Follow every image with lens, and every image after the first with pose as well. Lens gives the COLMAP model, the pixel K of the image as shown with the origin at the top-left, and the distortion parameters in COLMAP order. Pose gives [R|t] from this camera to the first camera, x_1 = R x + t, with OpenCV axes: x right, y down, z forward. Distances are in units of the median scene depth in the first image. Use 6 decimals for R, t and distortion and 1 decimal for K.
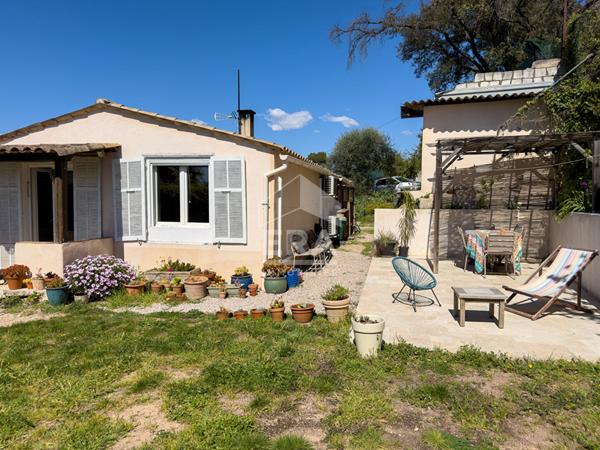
lens RADIAL K [[459.7, 0, 300.0], [0, 459.7, 225.0], [0, 0, 1]] dist [-0.005409, -0.004686]
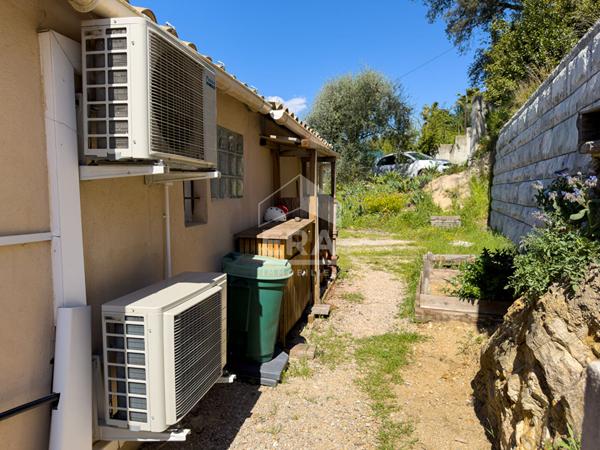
lens RADIAL K [[459.7, 0, 300.0], [0, 459.7, 225.0], [0, 0, 1]] dist [-0.005409, -0.004686]
pose [[0.999917, -0.004027, 0.012258, 0.050381], [0.003708, 0.999658, 0.025882, -0.020896], [-0.012358, -0.025835, 0.999590, 0.371476]]
